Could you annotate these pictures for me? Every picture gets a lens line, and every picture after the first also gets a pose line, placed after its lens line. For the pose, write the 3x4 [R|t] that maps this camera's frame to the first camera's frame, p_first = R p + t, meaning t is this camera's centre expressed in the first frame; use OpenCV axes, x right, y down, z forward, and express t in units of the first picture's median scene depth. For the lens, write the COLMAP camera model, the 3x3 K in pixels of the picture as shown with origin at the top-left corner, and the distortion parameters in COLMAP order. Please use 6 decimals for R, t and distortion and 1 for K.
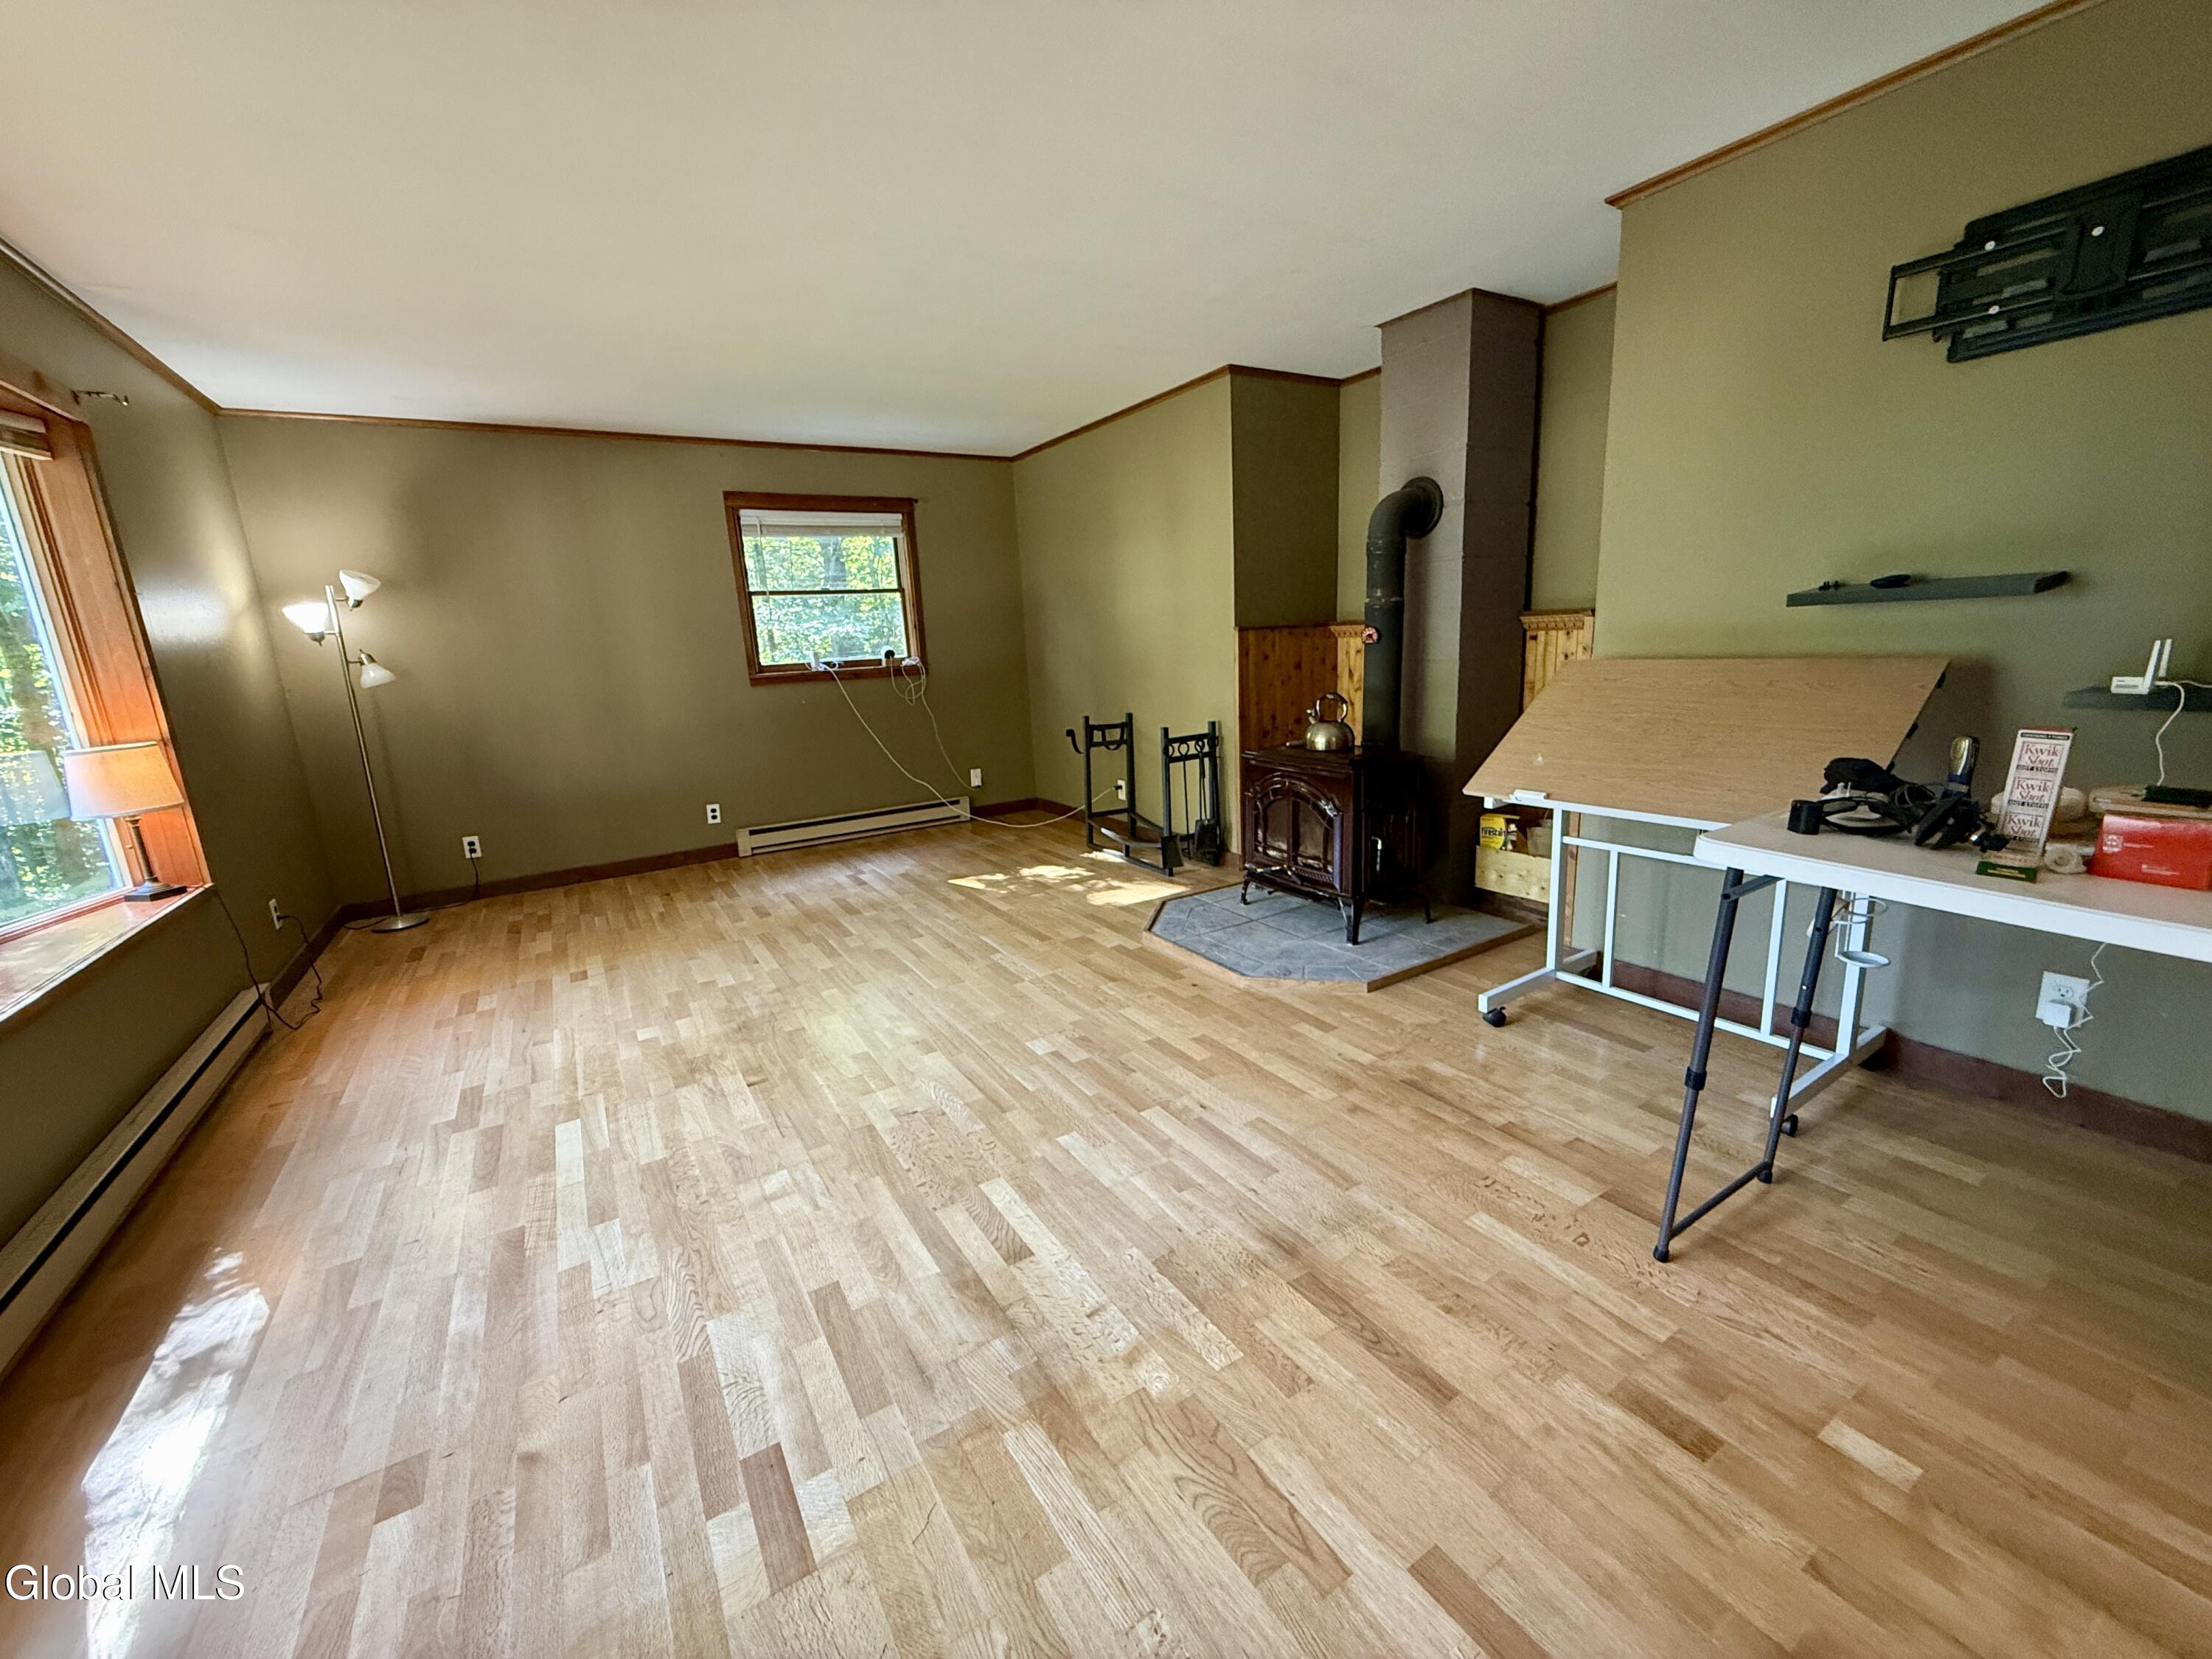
lens RADIAL K [[888.0, 0, 1112.7], [0, 888.0, 833.4], [0, 0, 1]] dist [-0.000024, -0.000875]
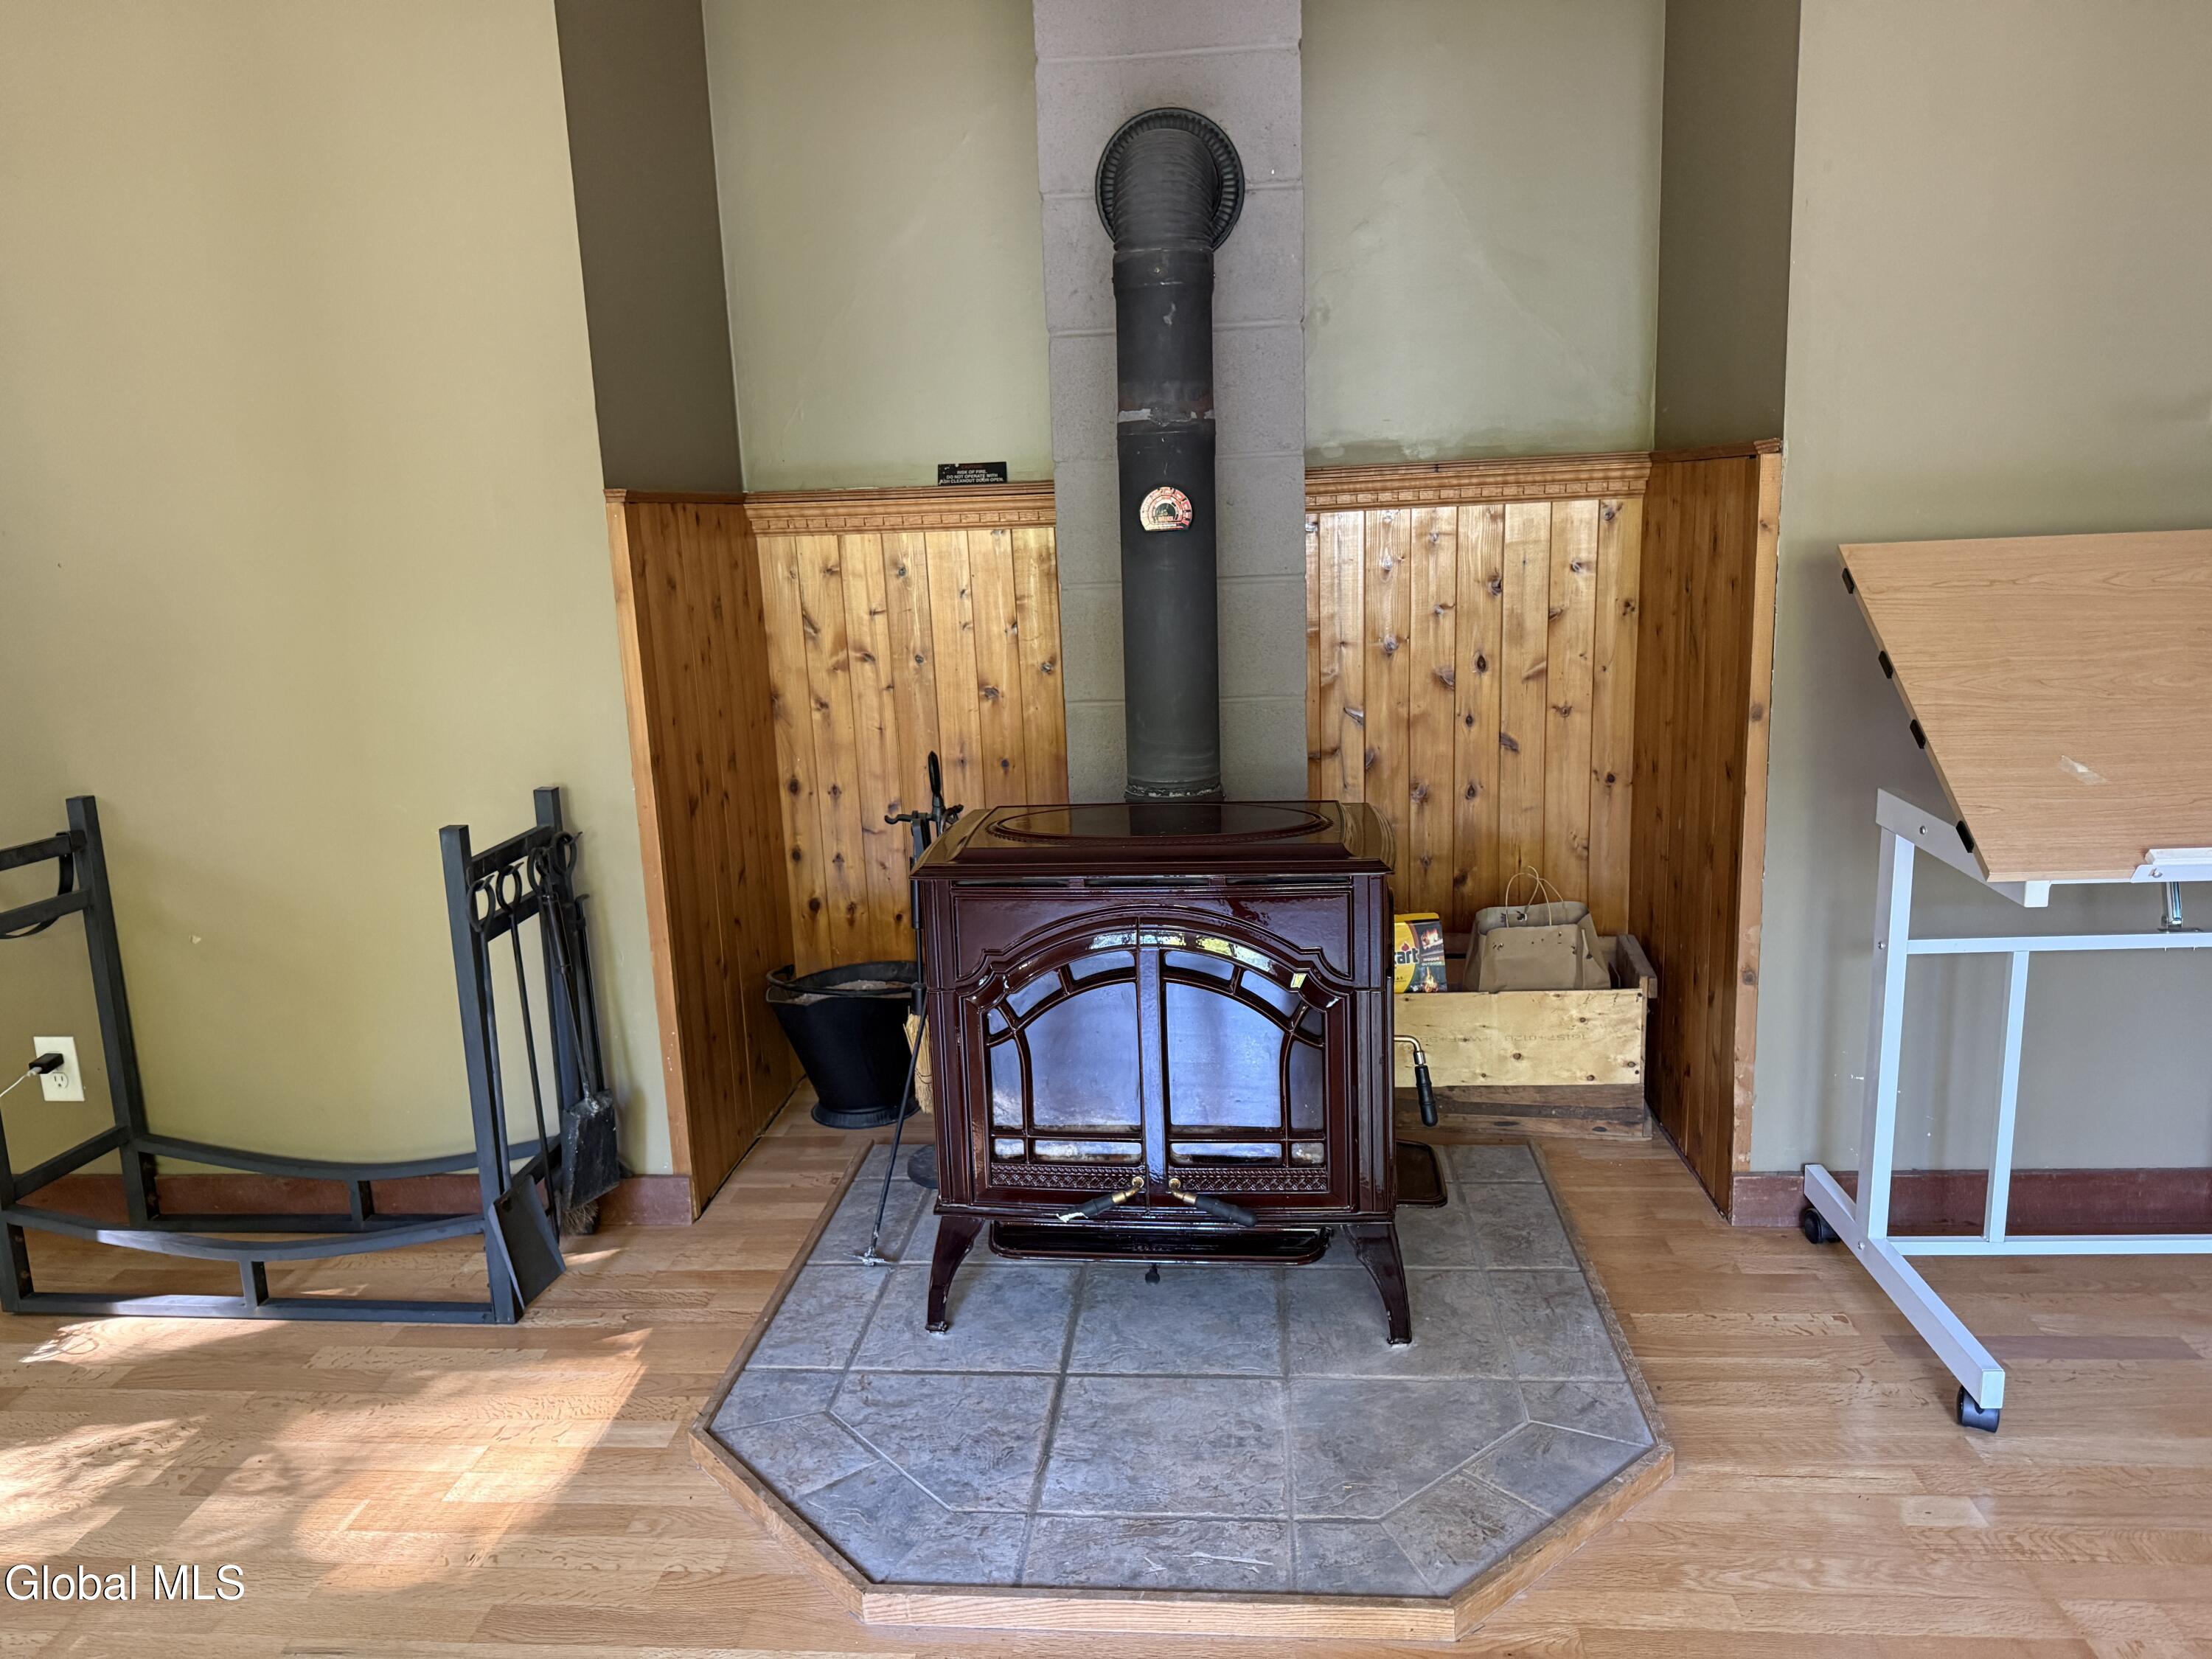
lens RADIAL K [[1562.0, 0, 1103.4], [0, 1562.0, 814.3], [0, 0, 1]] dist [-0.002490, -0.002273]
pose [[0.606156, -0.123242, 0.785739, -0.204434], [0.189388, 0.981870, 0.007902, -0.084242], [-0.772468, 0.144020, 0.618508, 0.507185]]
